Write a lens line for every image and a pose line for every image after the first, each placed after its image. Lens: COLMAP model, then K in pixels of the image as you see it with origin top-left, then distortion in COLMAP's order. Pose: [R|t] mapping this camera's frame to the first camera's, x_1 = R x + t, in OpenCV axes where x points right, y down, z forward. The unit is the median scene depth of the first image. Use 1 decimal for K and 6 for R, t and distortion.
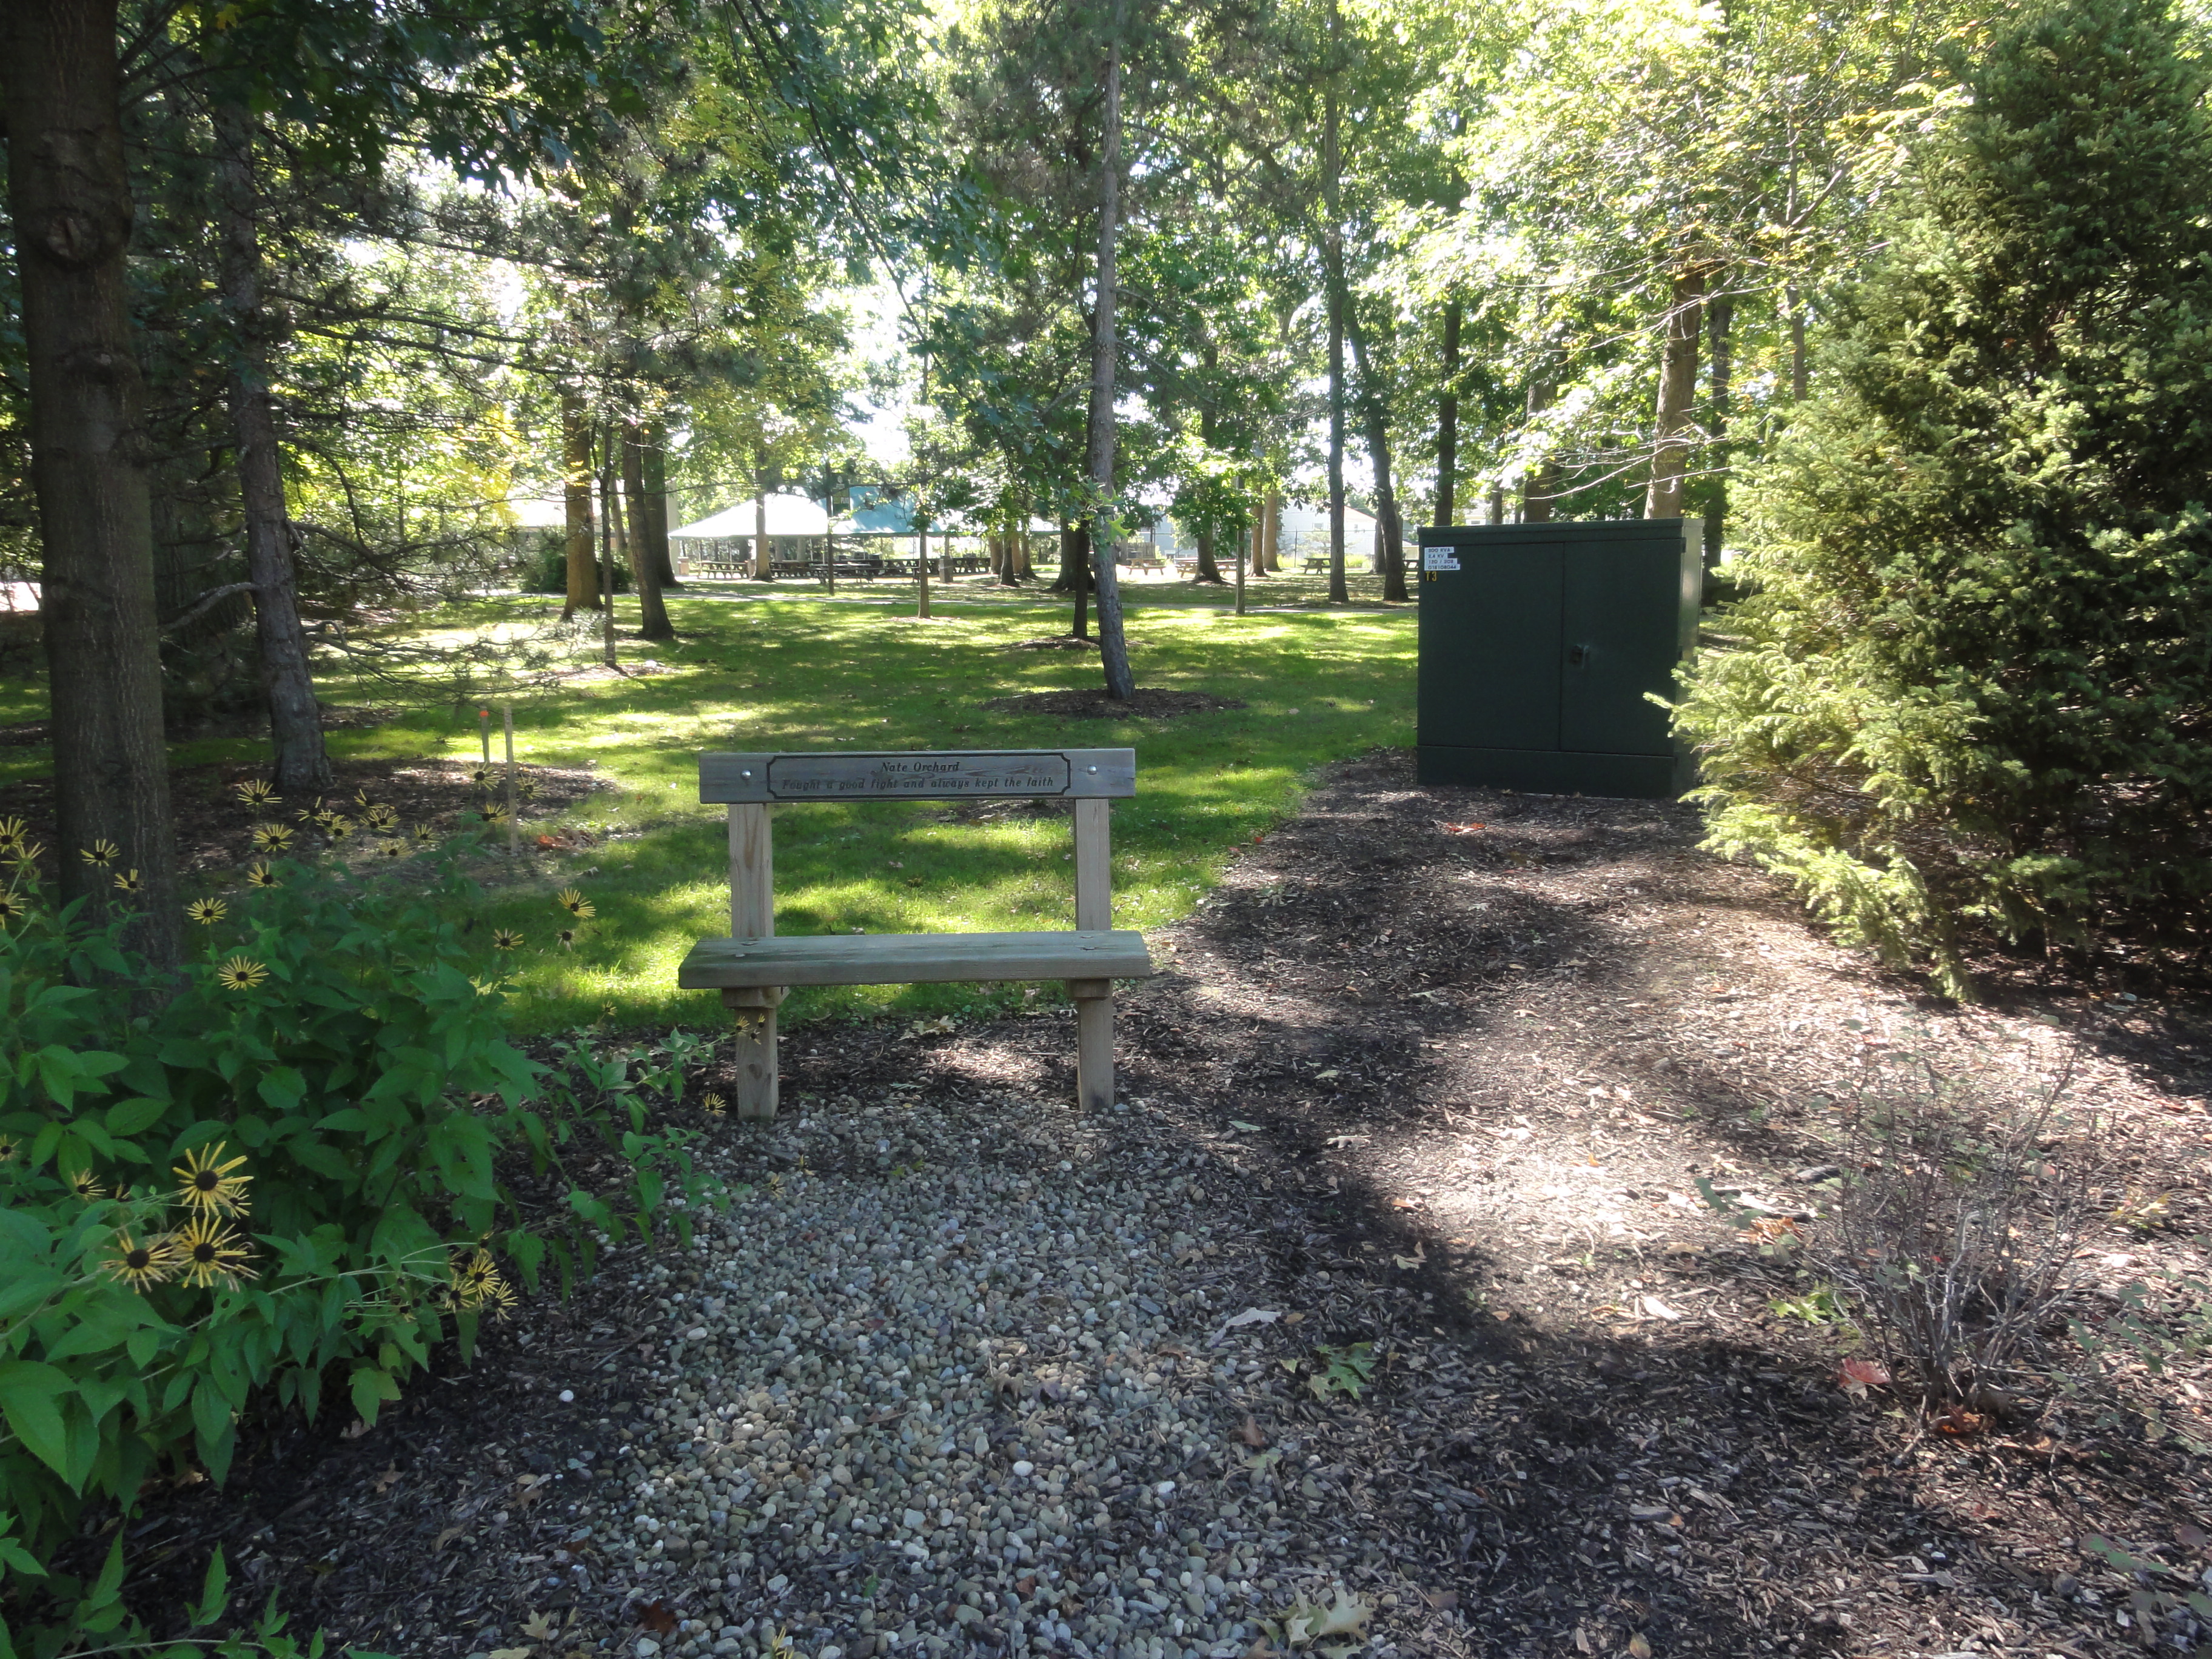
lens RADIAL K [[1571.8, 0, 1107.6], [0, 1571.8, 830.1], [0, 0, 1]] dist [-0.001180, -0.000346]
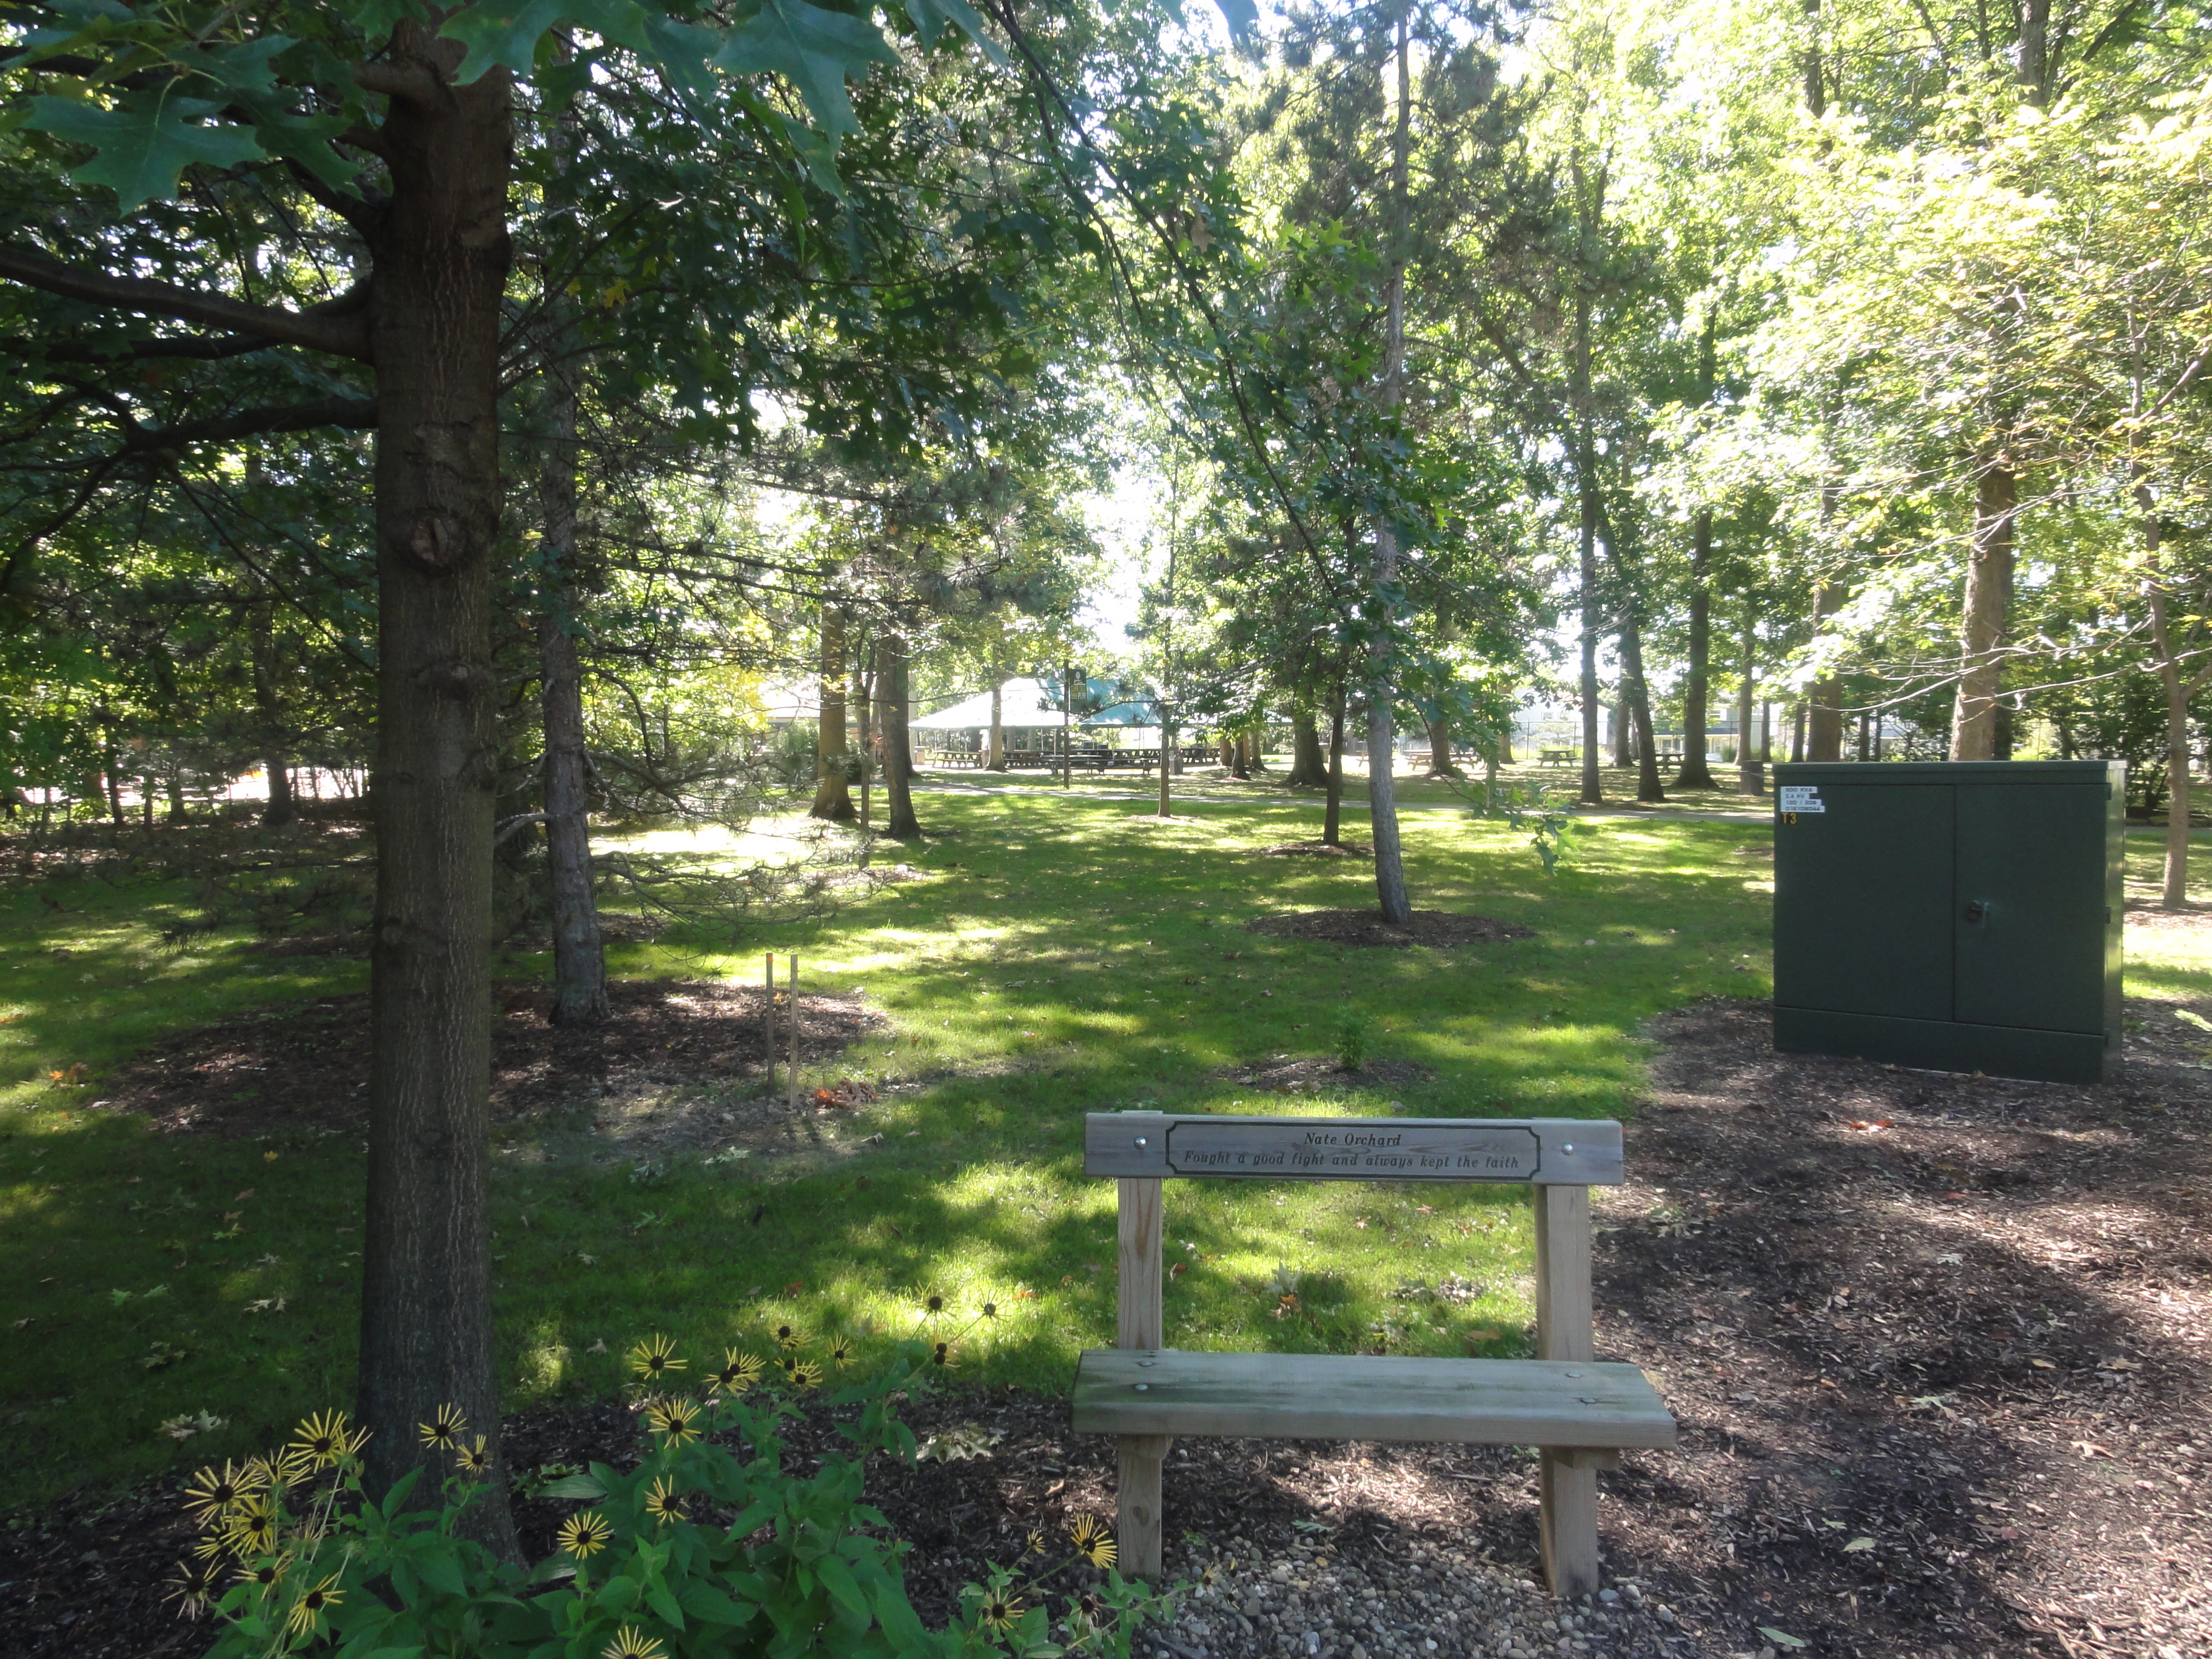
lens RADIAL K [[1571.6, 0, 1106.1], [0, 1571.6, 828.5], [0, 0, 1]] dist [0.003762, -0.006106]
pose [[0.990488, 0.011172, -0.137147, -0.114363], [-0.027115, 0.993003, -0.114934, -0.086641], [0.134904, 0.117559, 0.983860, 0.139747]]
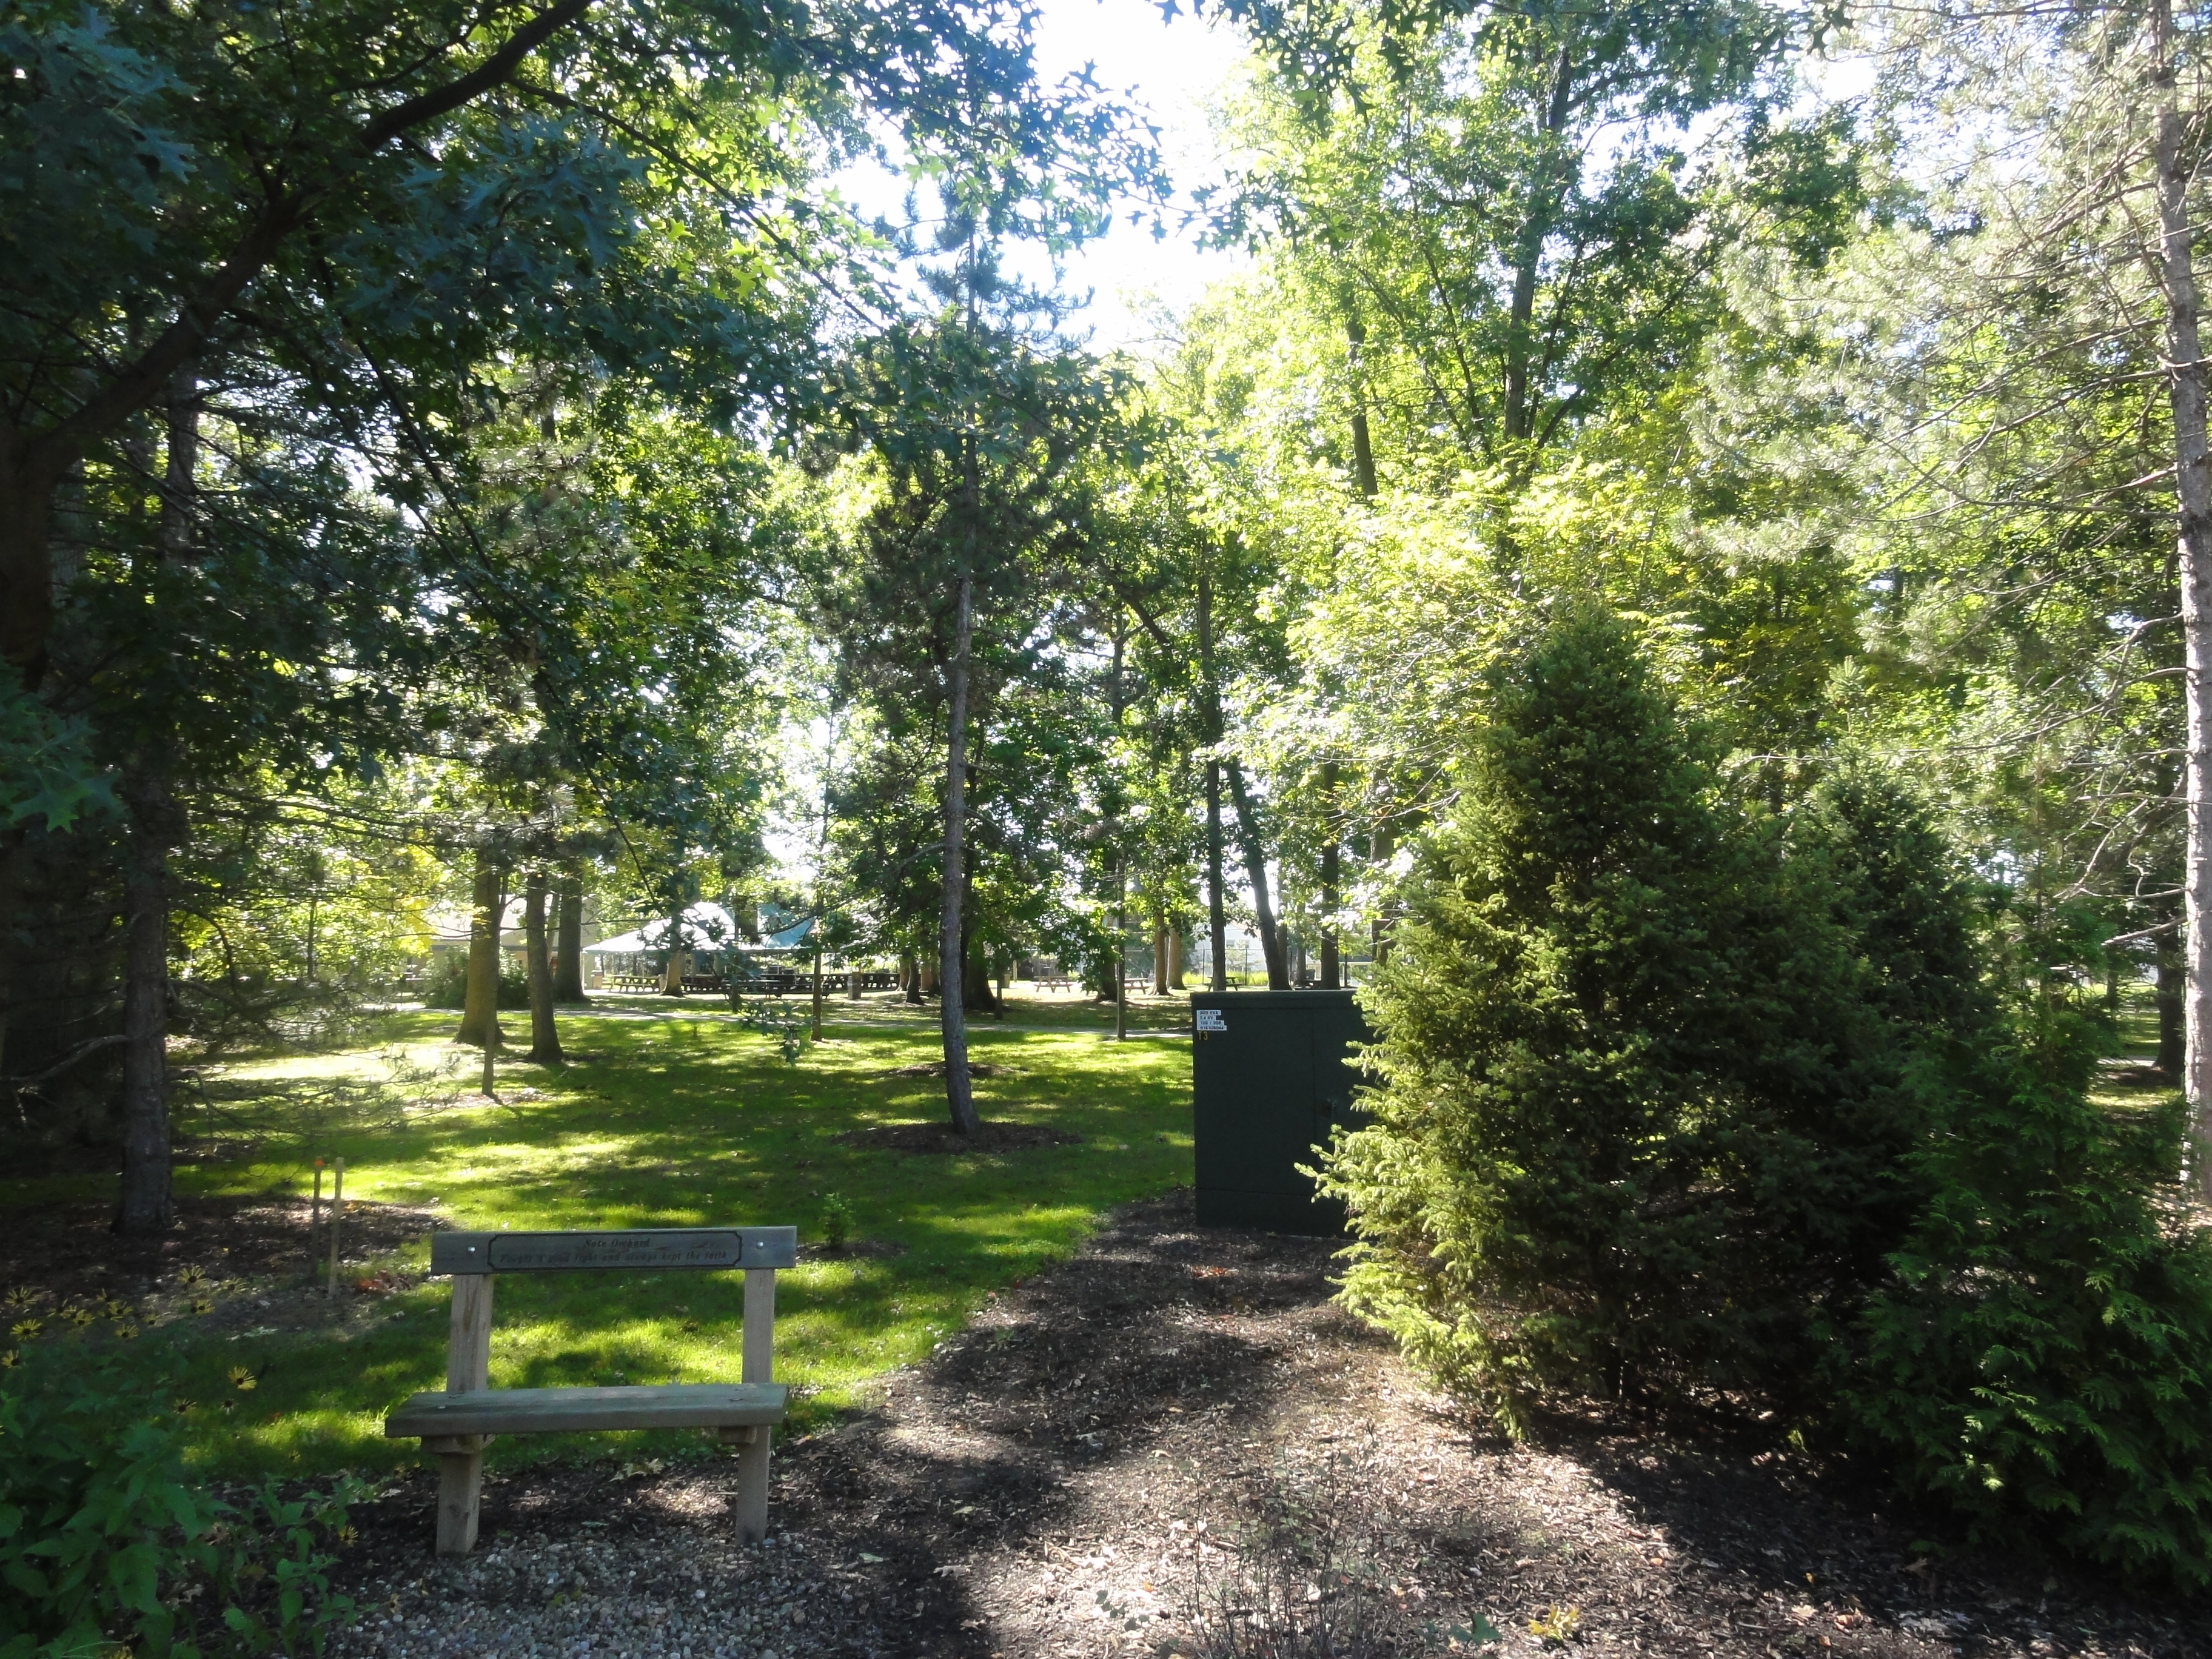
lens RADIAL K [[1571.0, 0, 1104.3], [0, 1571.0, 827.3], [0, 0, 1]] dist [0.001012, -0.003156]
pose [[0.998958, 0.012199, 0.043982, 0.171766], [-0.000431, 0.966101, -0.258166, -0.031518], [-0.045640, 0.257878, 0.965099, -0.243206]]
